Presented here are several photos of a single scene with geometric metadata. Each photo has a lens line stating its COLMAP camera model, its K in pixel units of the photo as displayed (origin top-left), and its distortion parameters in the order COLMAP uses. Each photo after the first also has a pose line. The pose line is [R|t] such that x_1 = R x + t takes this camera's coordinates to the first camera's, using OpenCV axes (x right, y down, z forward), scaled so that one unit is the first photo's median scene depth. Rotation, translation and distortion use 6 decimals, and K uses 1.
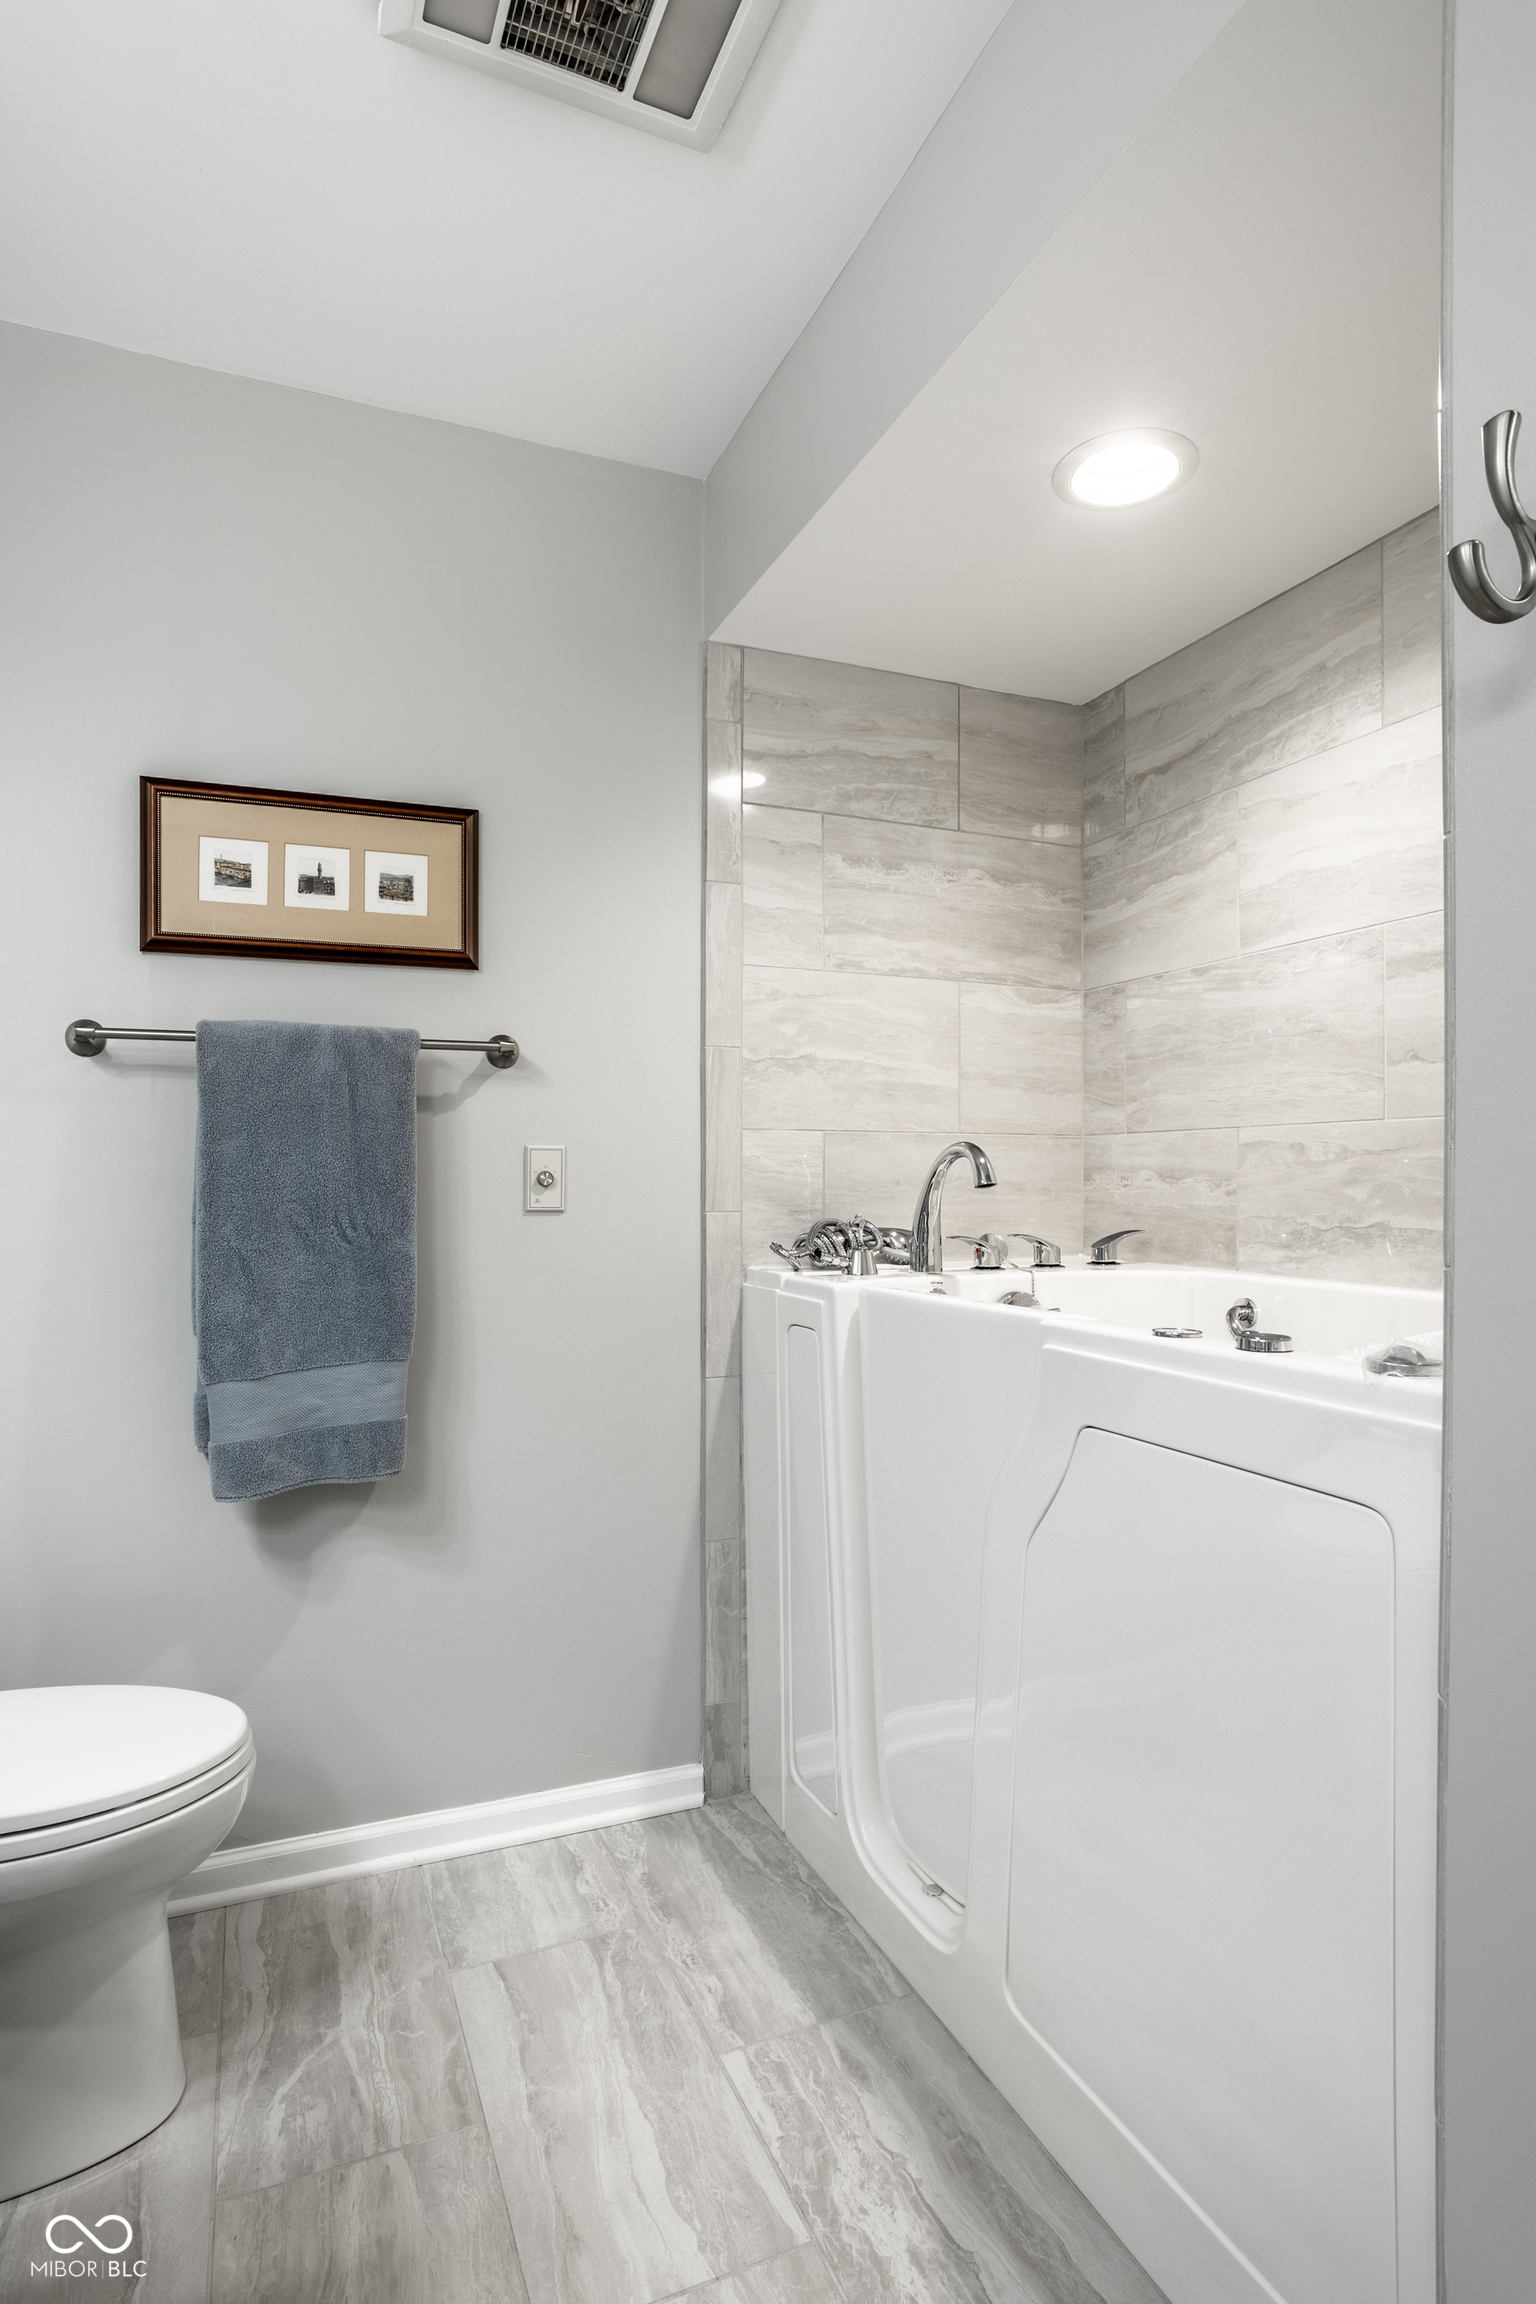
lens RADIAL K [[1239.8, 0, 772.5], [0, 1239.8, 1170.3], [0, 0, 1]] dist [-0.066550, 0.042645]
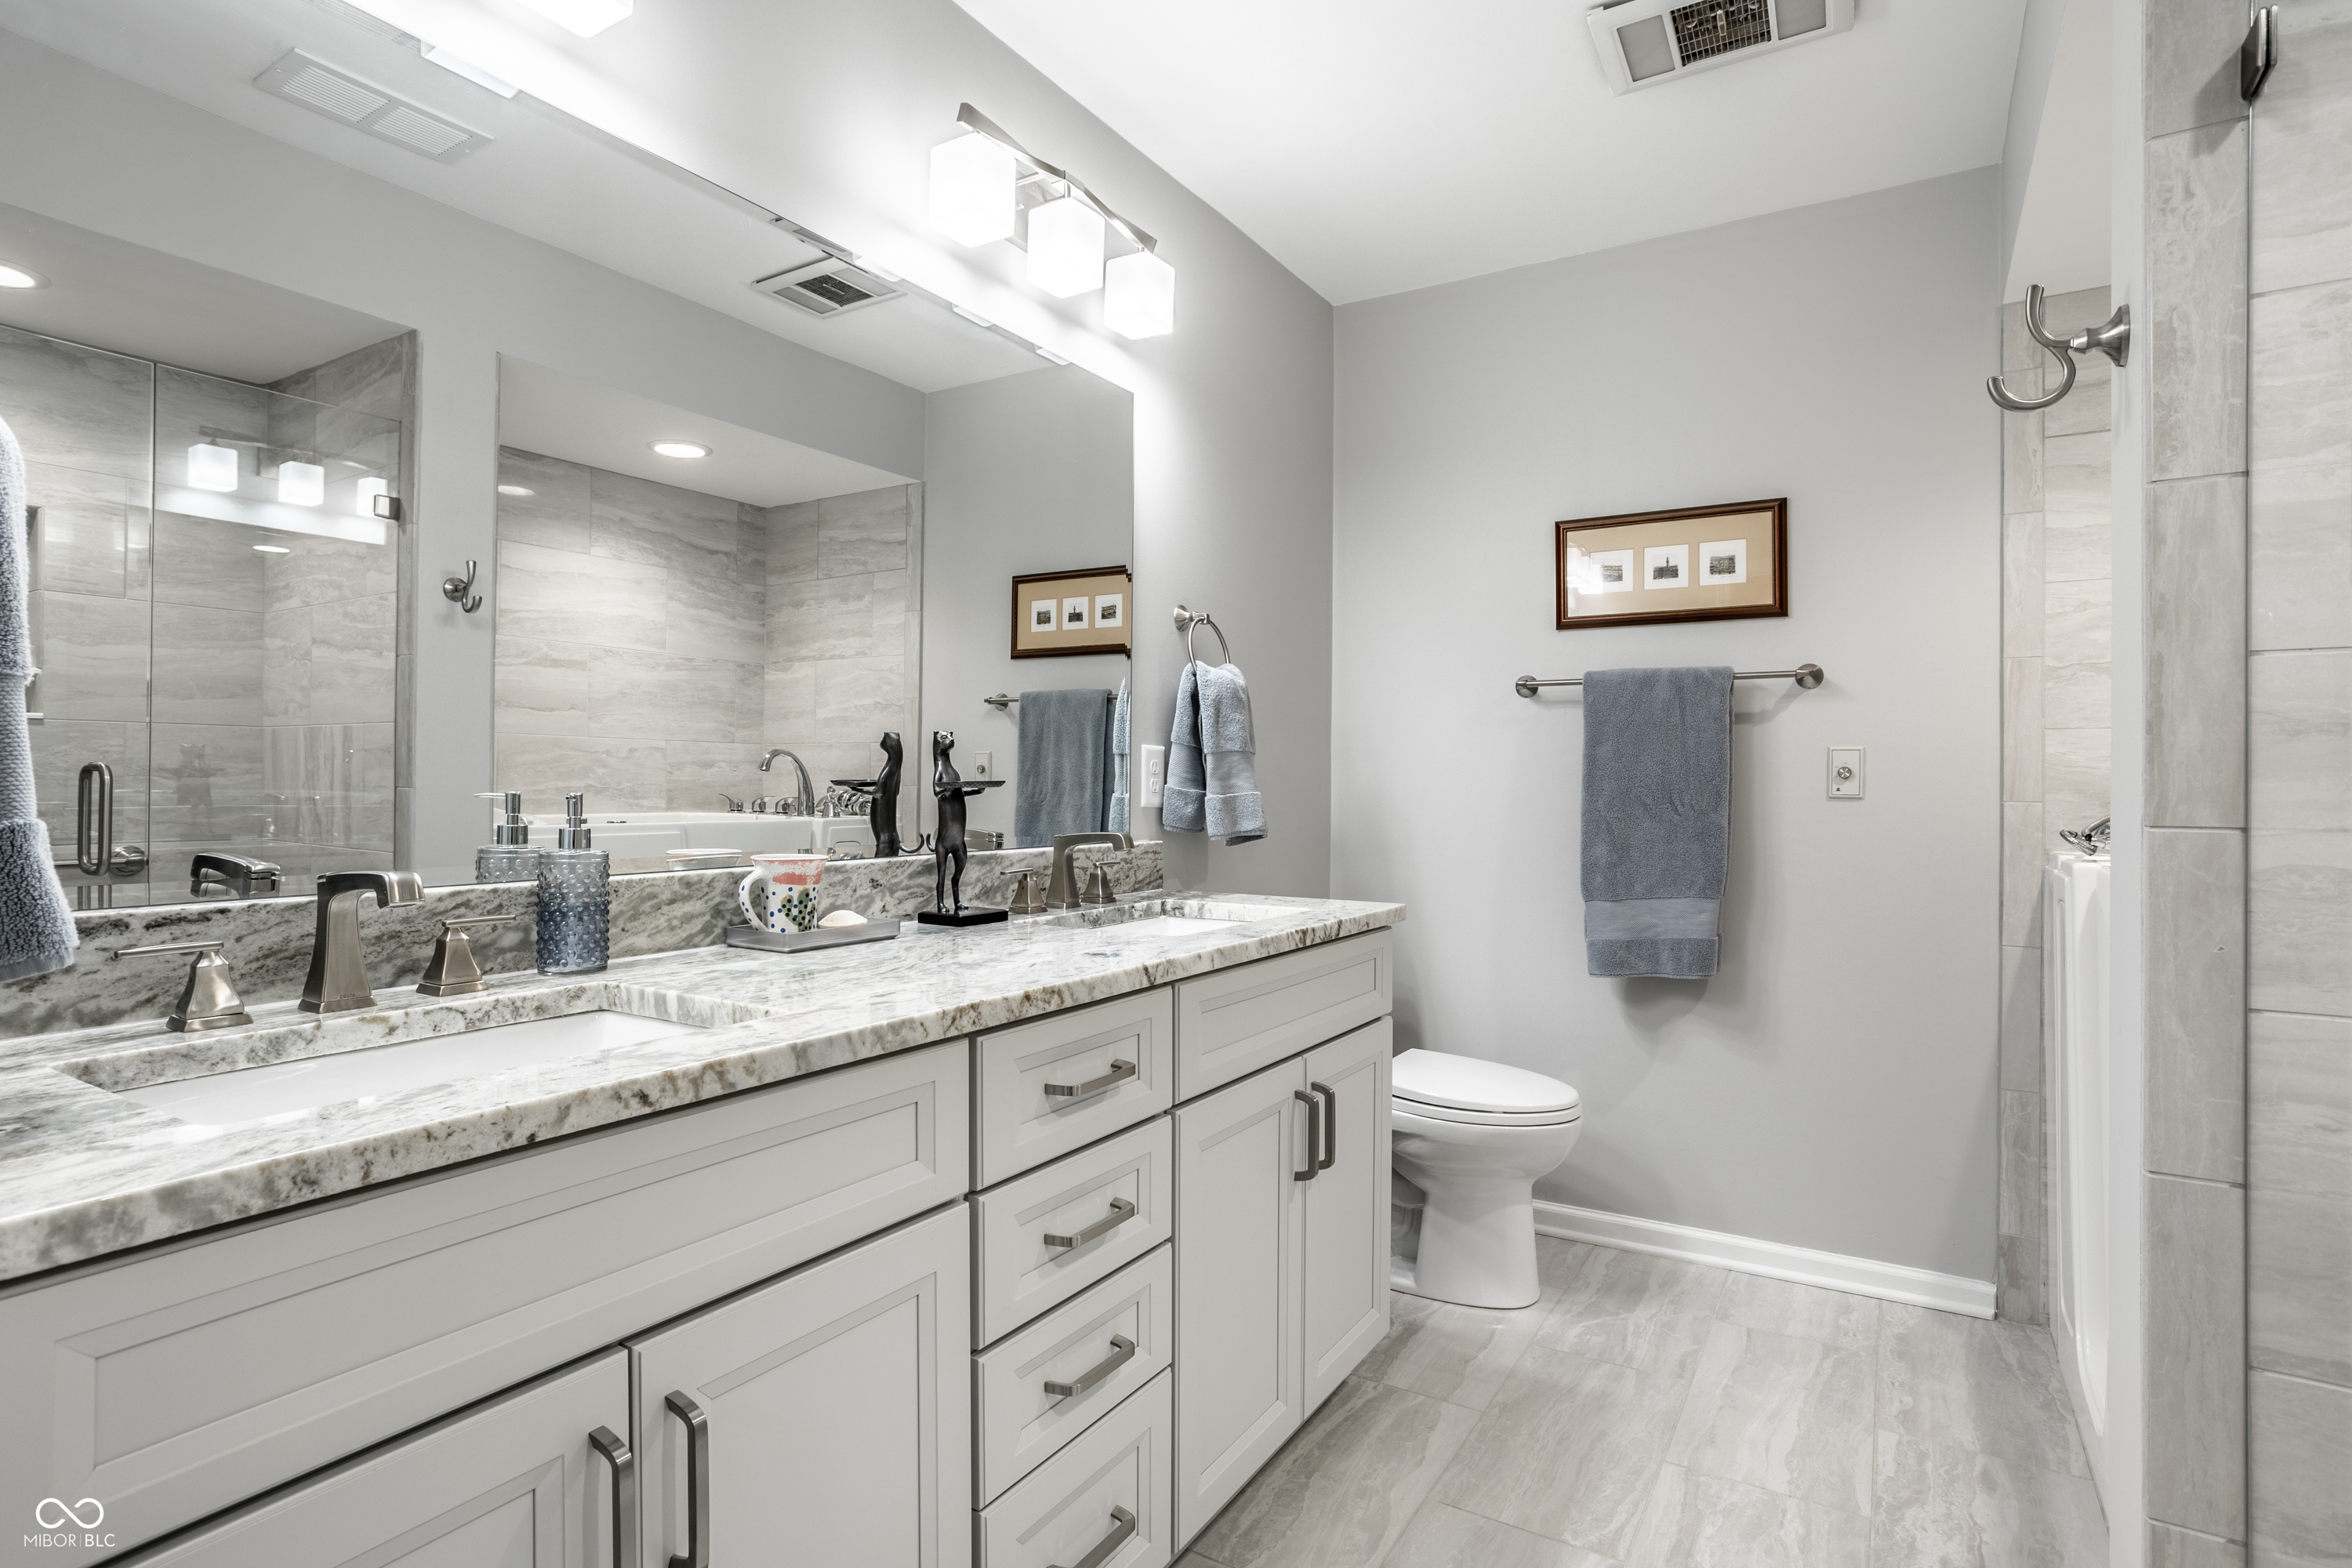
lens RADIAL K [[1265.6, 0, 1176.0], [0, 1265.6, 784.0], [0, 0, 1]] dist [-0.066550, 0.042645]
pose [[0.577705, -0.000801, -0.816245, 0.509909], [-0.006088, 0.999967, -0.005290, 0.032155], [0.816223, 0.008025, 0.577681, -0.341252]]
